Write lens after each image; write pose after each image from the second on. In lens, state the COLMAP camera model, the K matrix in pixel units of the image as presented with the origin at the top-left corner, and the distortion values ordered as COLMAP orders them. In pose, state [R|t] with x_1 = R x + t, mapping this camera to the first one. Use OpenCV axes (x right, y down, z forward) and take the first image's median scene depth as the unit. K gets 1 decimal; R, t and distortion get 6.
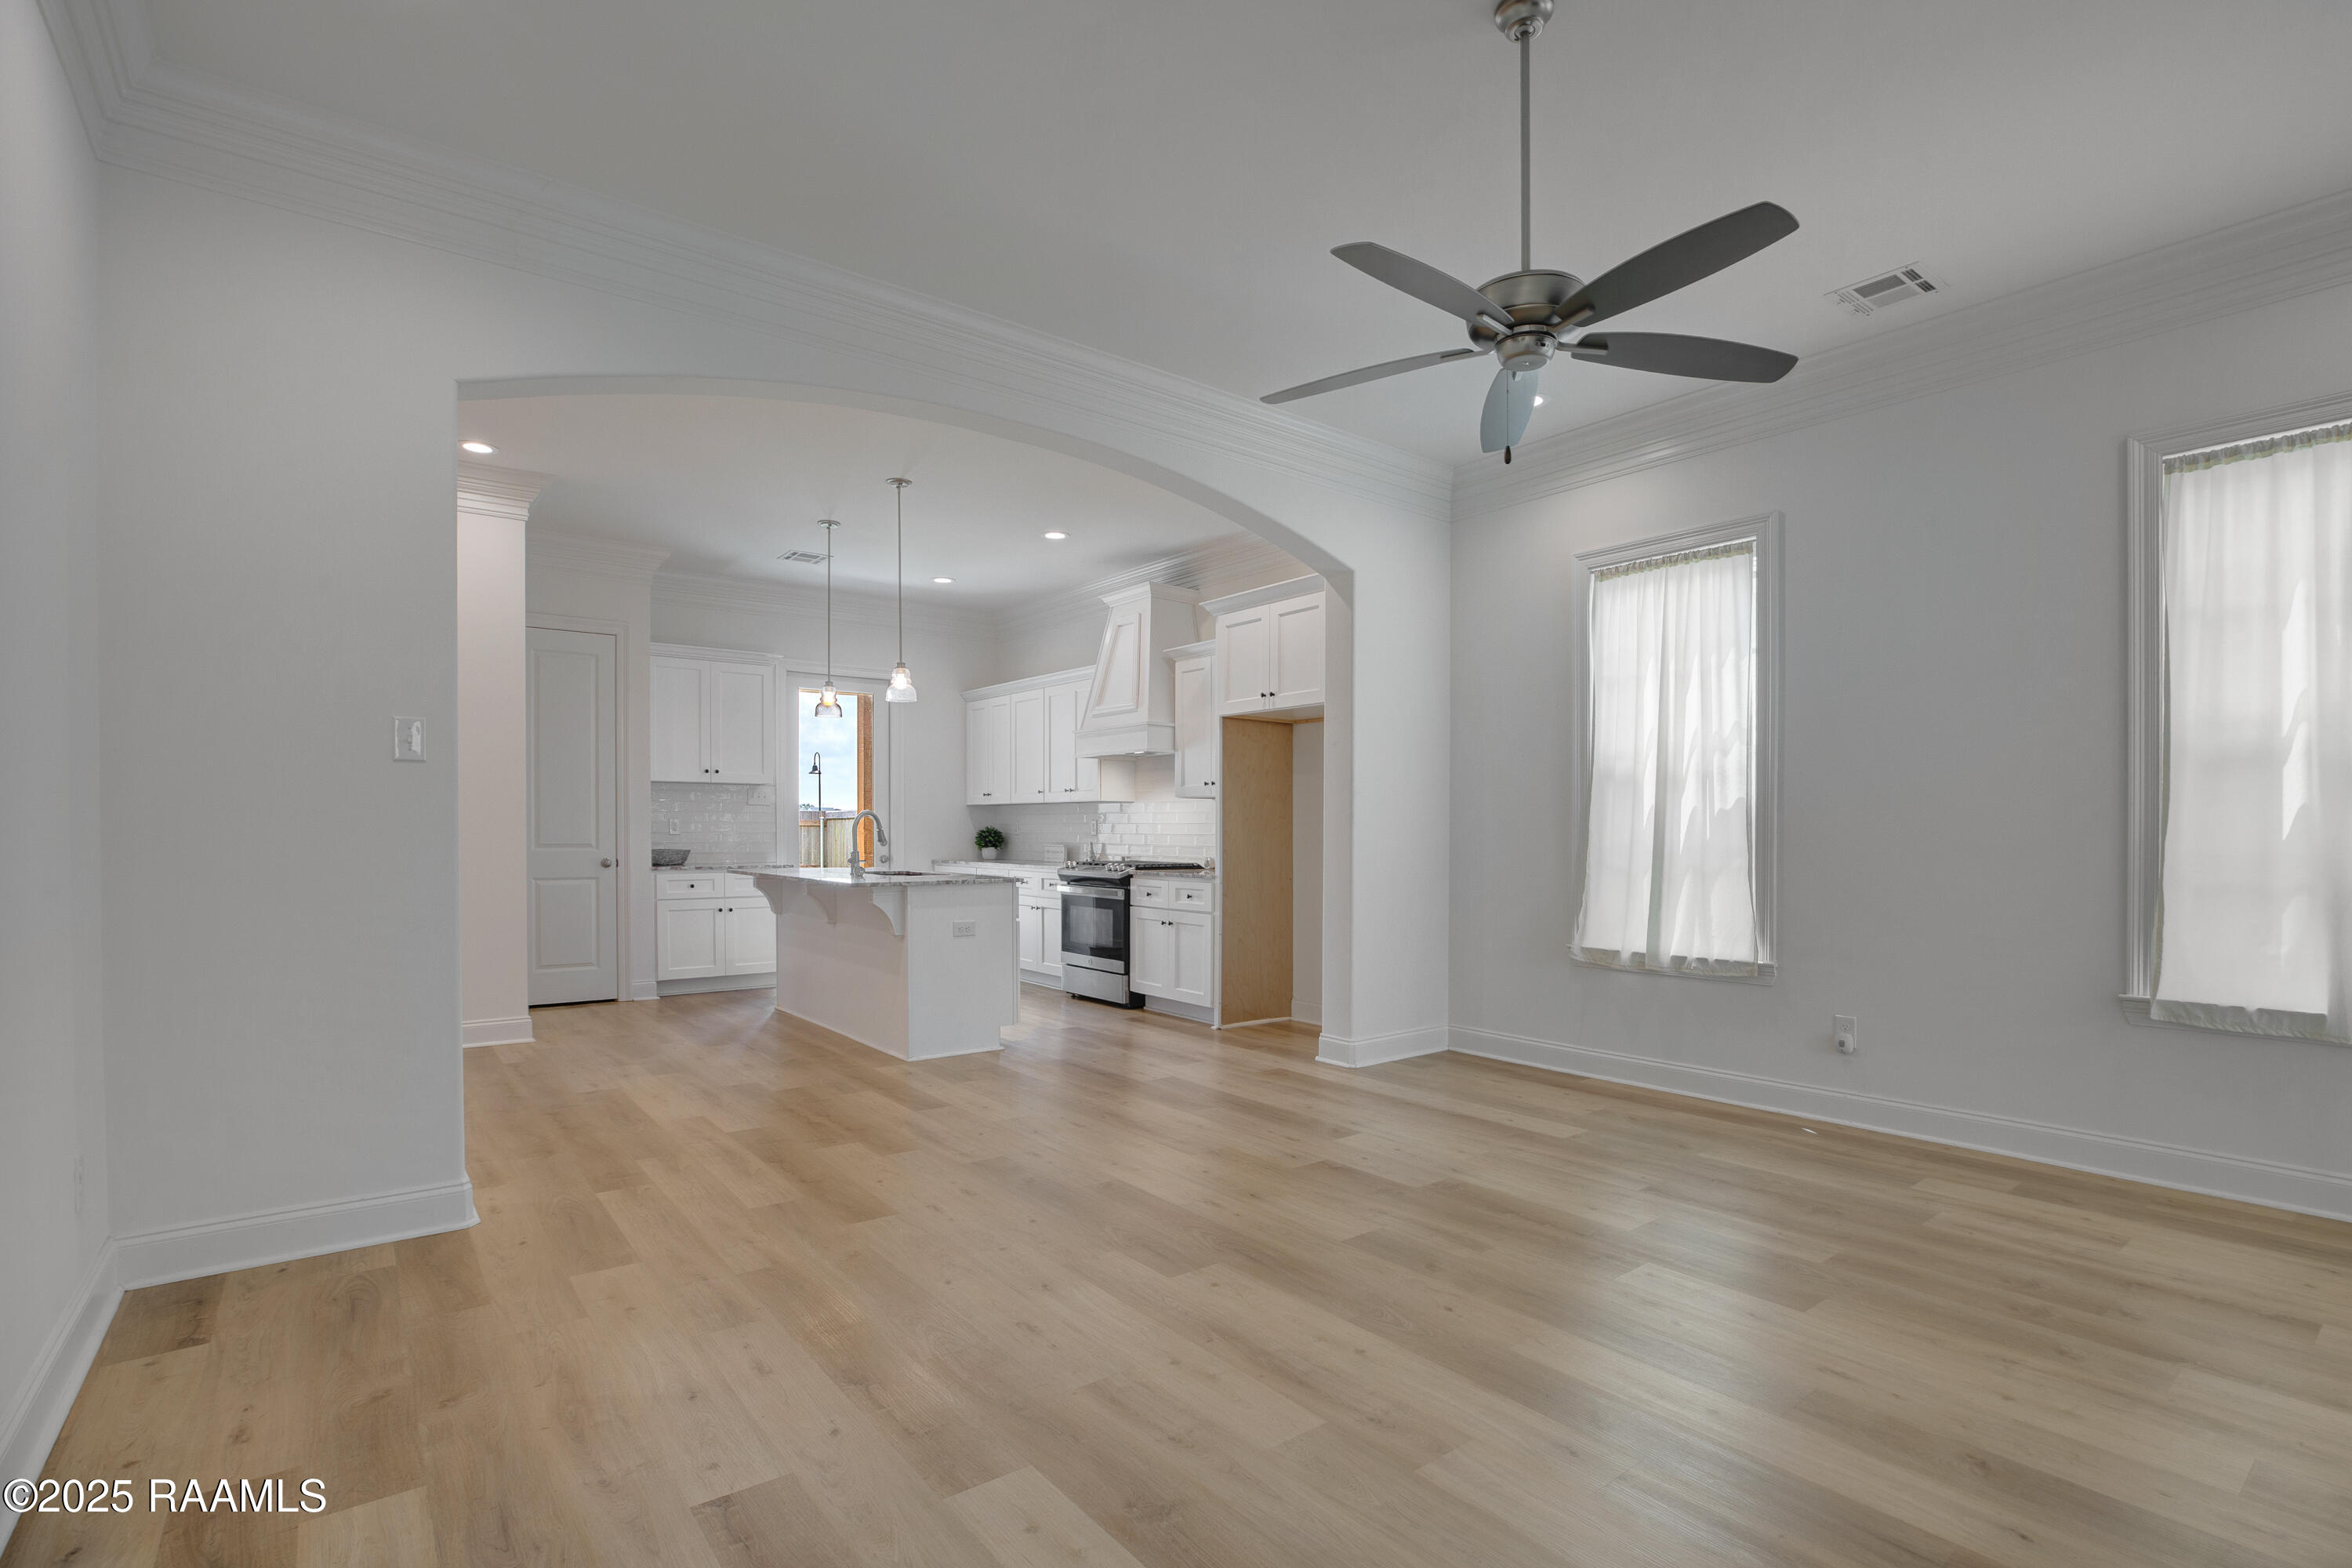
lens RADIAL K [[1088.3, 0, 1175.4], [0, 1088.3, 837.0], [0, 0, 1]] dist [-0.037362, 0.000493]
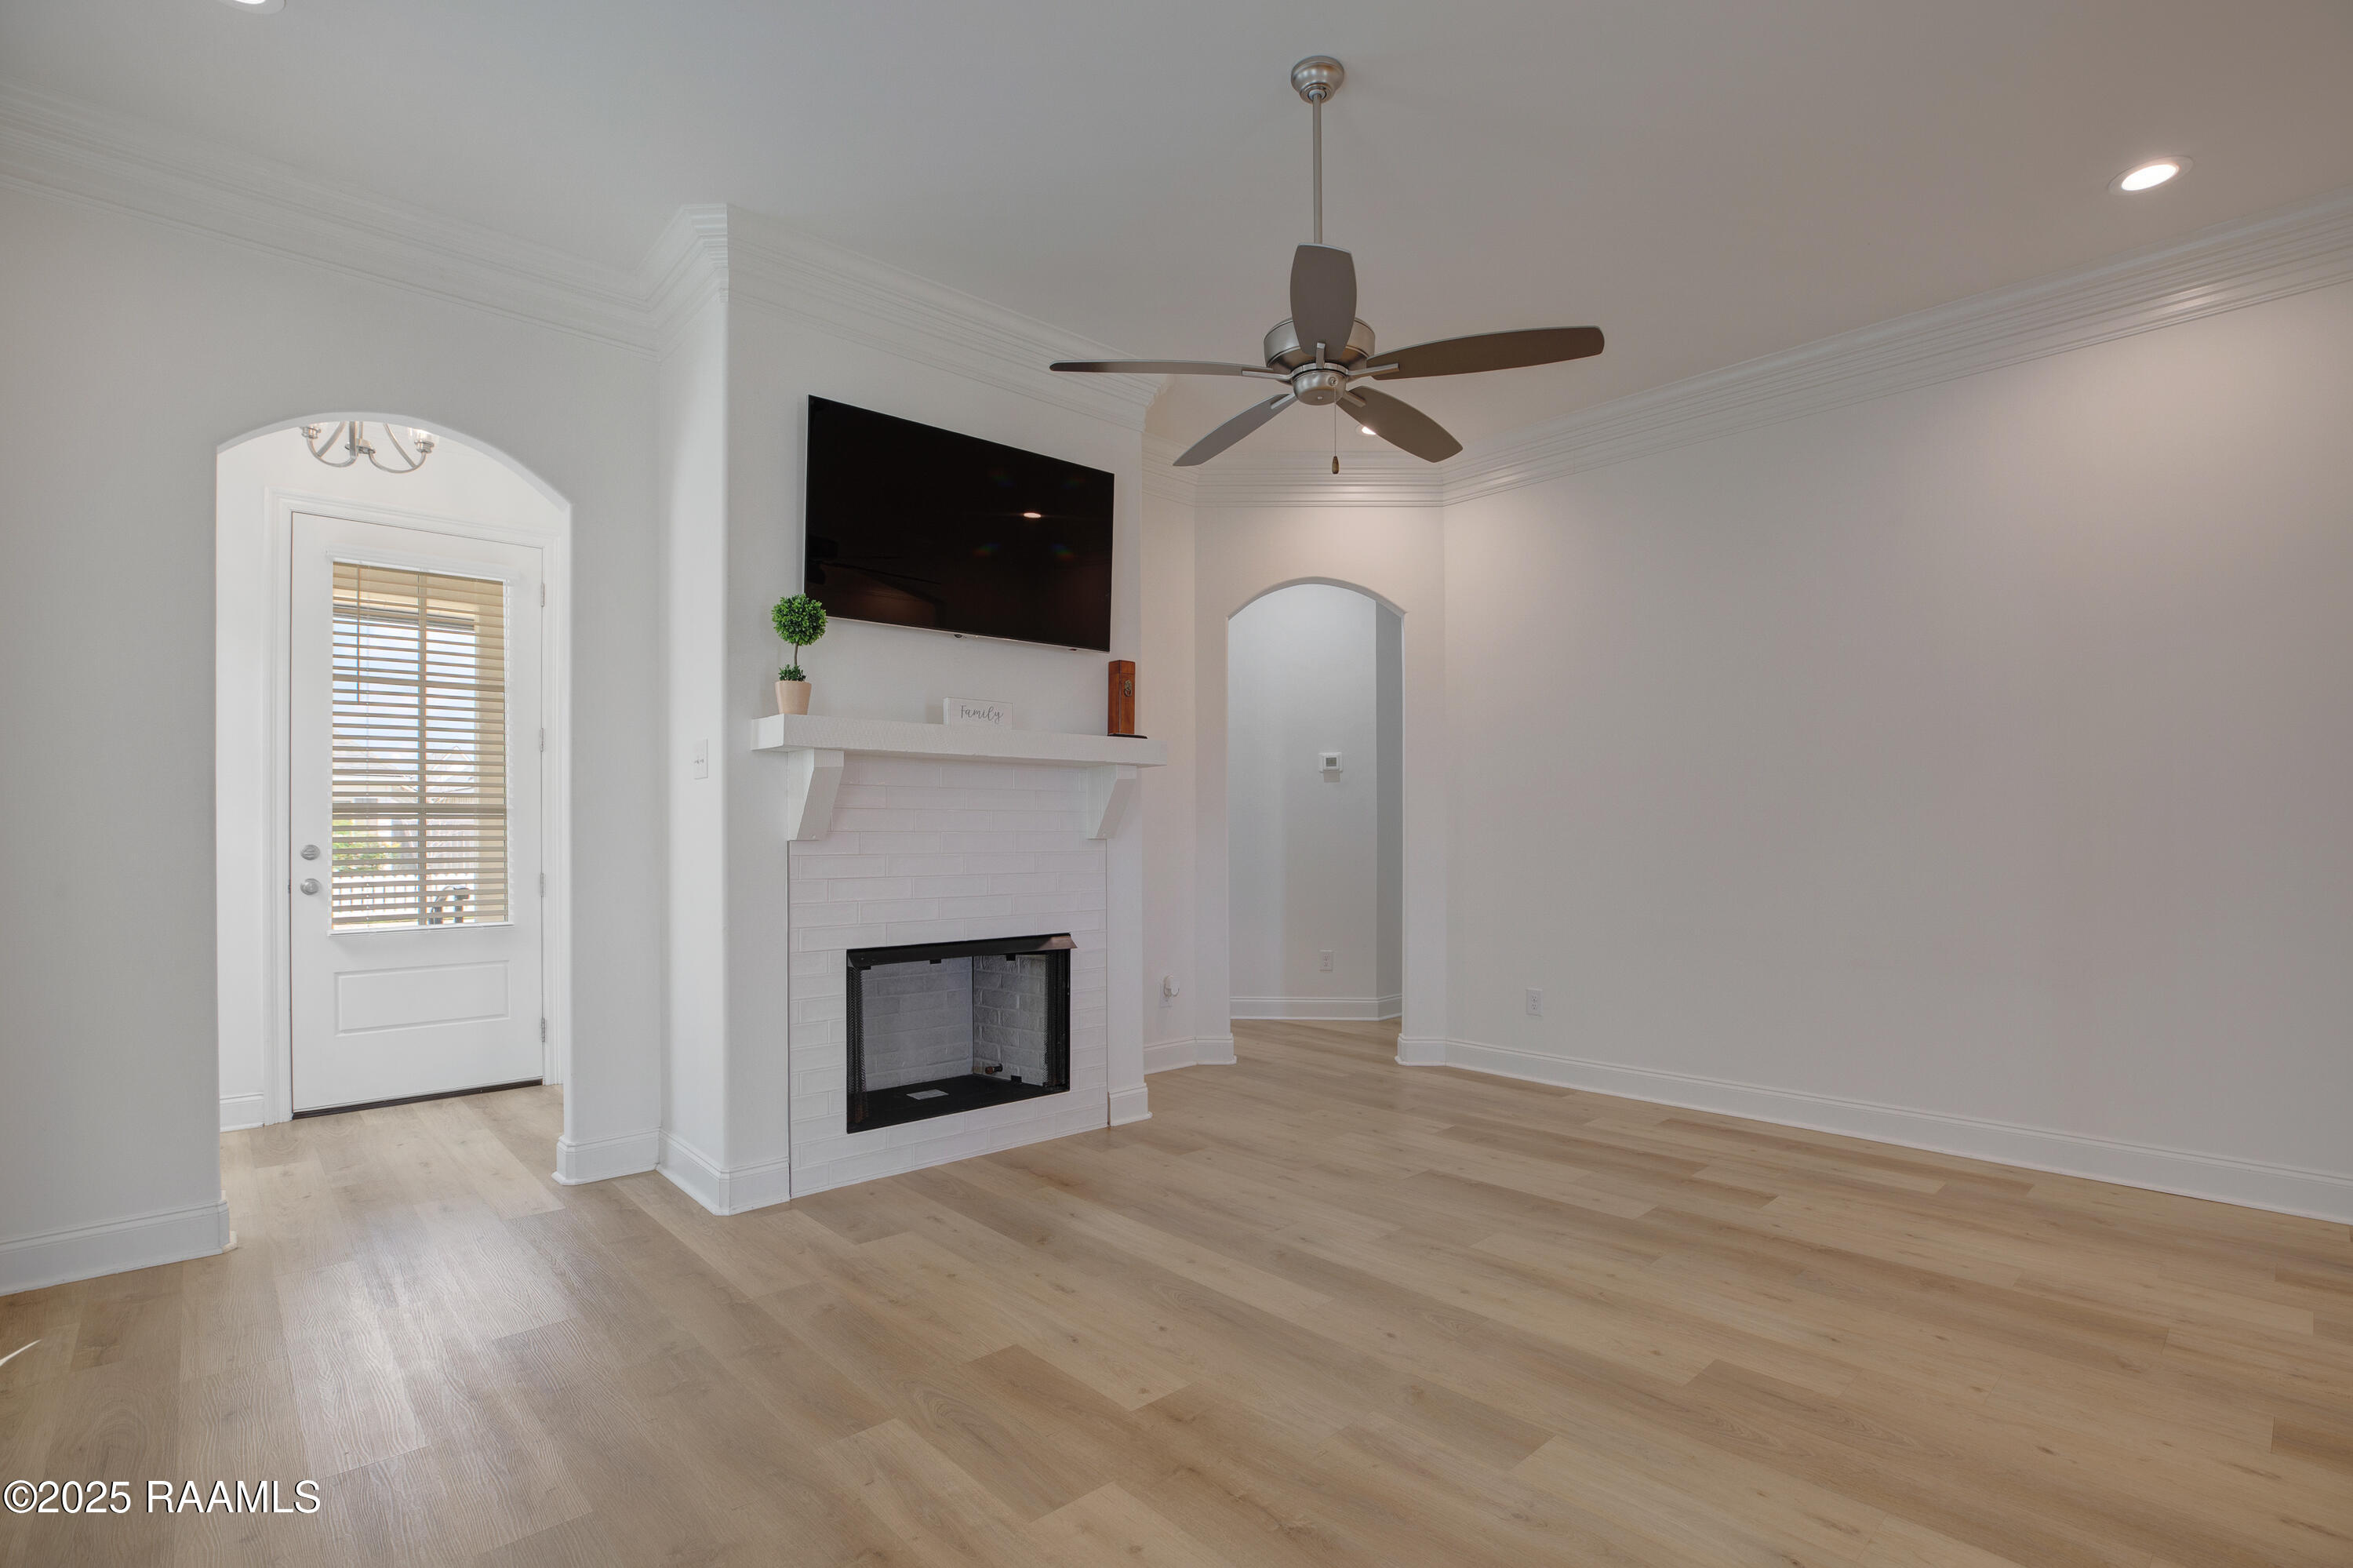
lens RADIAL K [[1088.8, 0, 1175.9], [0, 1088.8, 837.0], [0, 0, 1]] dist [-0.037362, 0.000493]
pose [[-0.996452, 0.000908, -0.084159, 0.545891], [0.000221, 0.999967, 0.008173, -0.007904], [0.084164, 0.008125, -0.996419, 2.014862]]
